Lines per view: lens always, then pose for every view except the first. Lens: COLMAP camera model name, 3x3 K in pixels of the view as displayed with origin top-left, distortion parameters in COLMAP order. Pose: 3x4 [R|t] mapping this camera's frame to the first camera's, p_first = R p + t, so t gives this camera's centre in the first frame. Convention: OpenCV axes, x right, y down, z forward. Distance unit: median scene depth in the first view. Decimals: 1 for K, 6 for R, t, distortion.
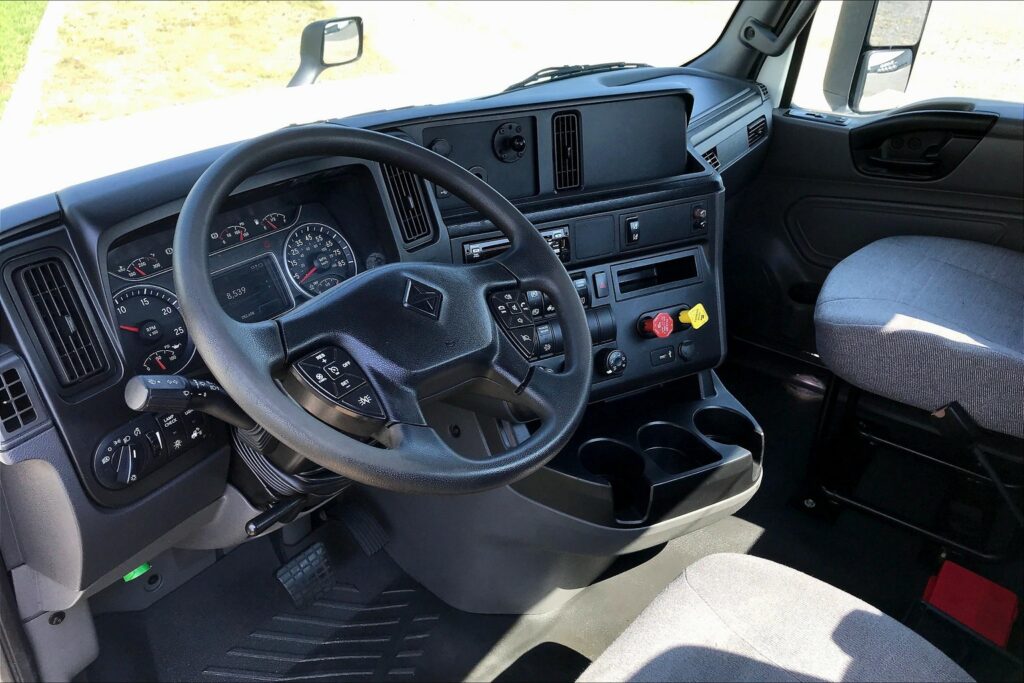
lens RADIAL K [[856.3, 0, 512.0], [0, 856.3, 341.5], [0, 0, 1]] dist [0.046270, -0.000253]
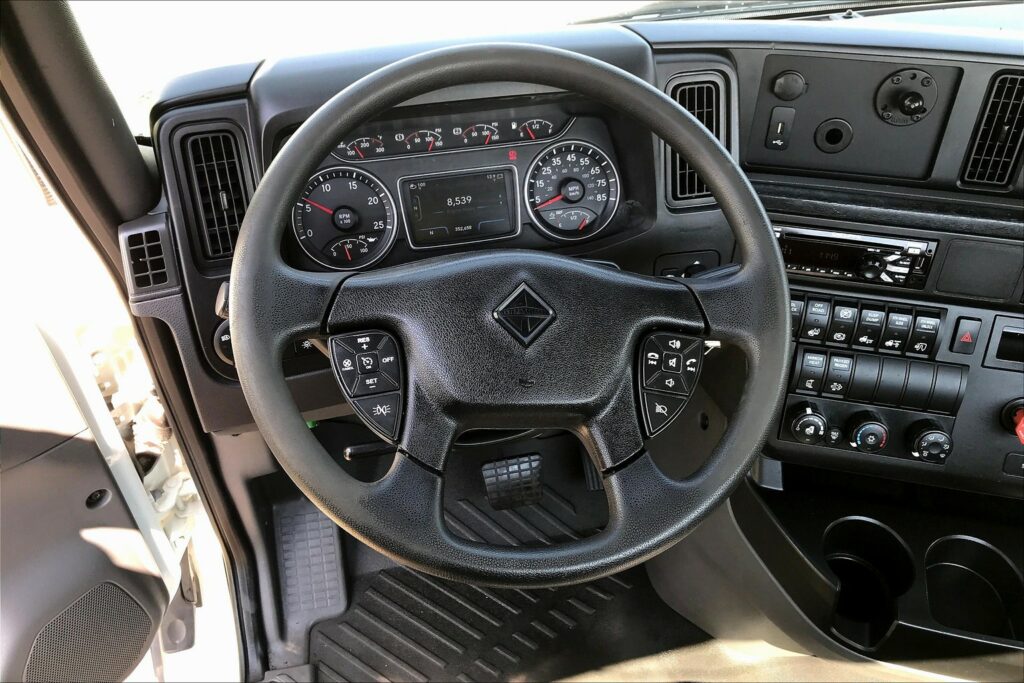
lens RADIAL K [[840.8, 0, 498.0], [0, 840.8, 340.3], [0, 0, 1]] dist [0.061981, -0.089739]
pose [[0.747287, 0.418284, -0.516333, 0.185750], [-0.296380, 0.905260, 0.304407, -0.166767], [0.594744, -0.074449, 0.800460, 0.249940]]
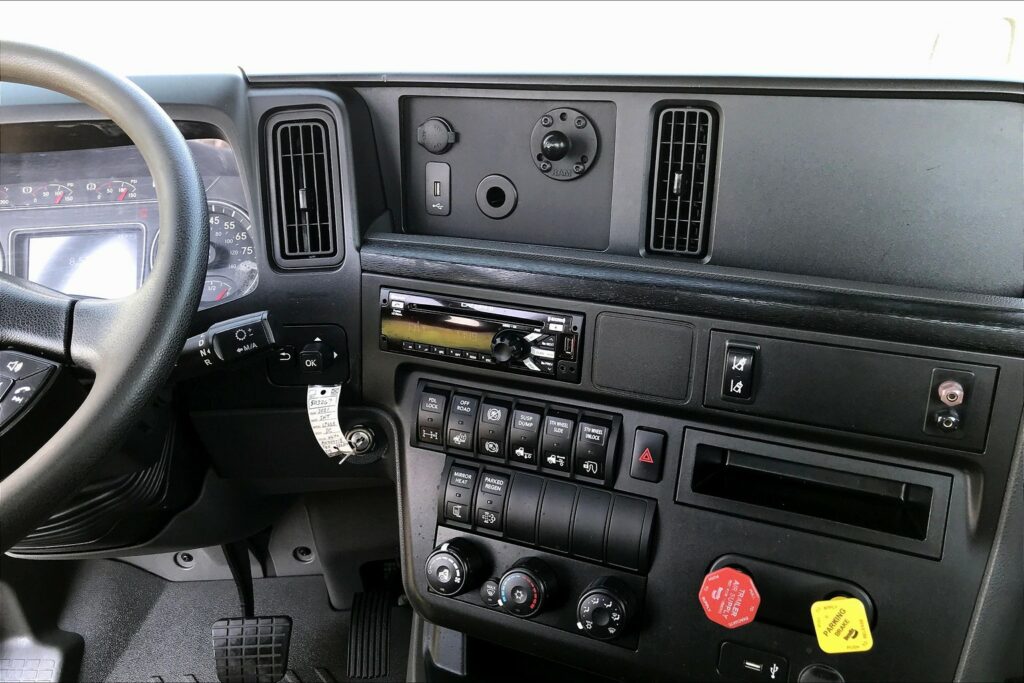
lens RADIAL K [[815.0, 0, 509.5], [0, 815.0, 327.1], [0, 0, 1]] dist [0.017648, -0.006790]
pose [[0.595964, 0.279906, -0.752648, 0.406502], [-0.323210, 0.941621, 0.094259, -0.160563], [0.735093, 0.187088, 0.651641, 0.660475]]
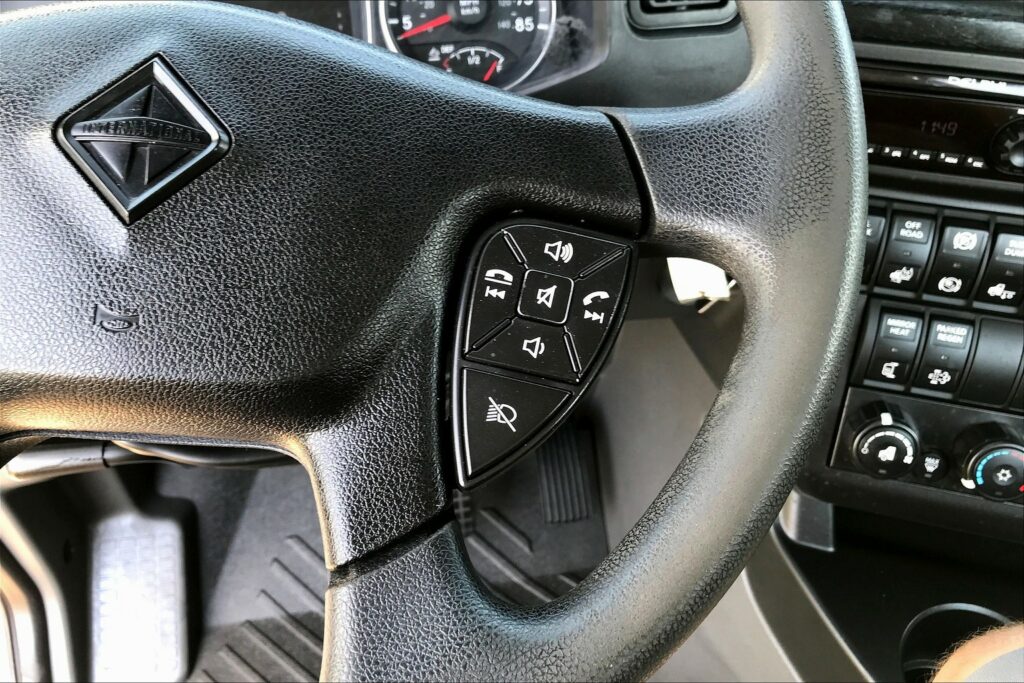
lens RADIAL K [[856.3, 0, 512.0], [0, 856.3, 341.5], [0, 0, 1]] dist [0.046270, -0.000253]
pose [[0.710089, 0.451978, -0.539898, 0.112786], [-0.309465, 0.889084, 0.337284, -0.084633], [0.632460, -0.072423, 0.771200, 0.564616]]
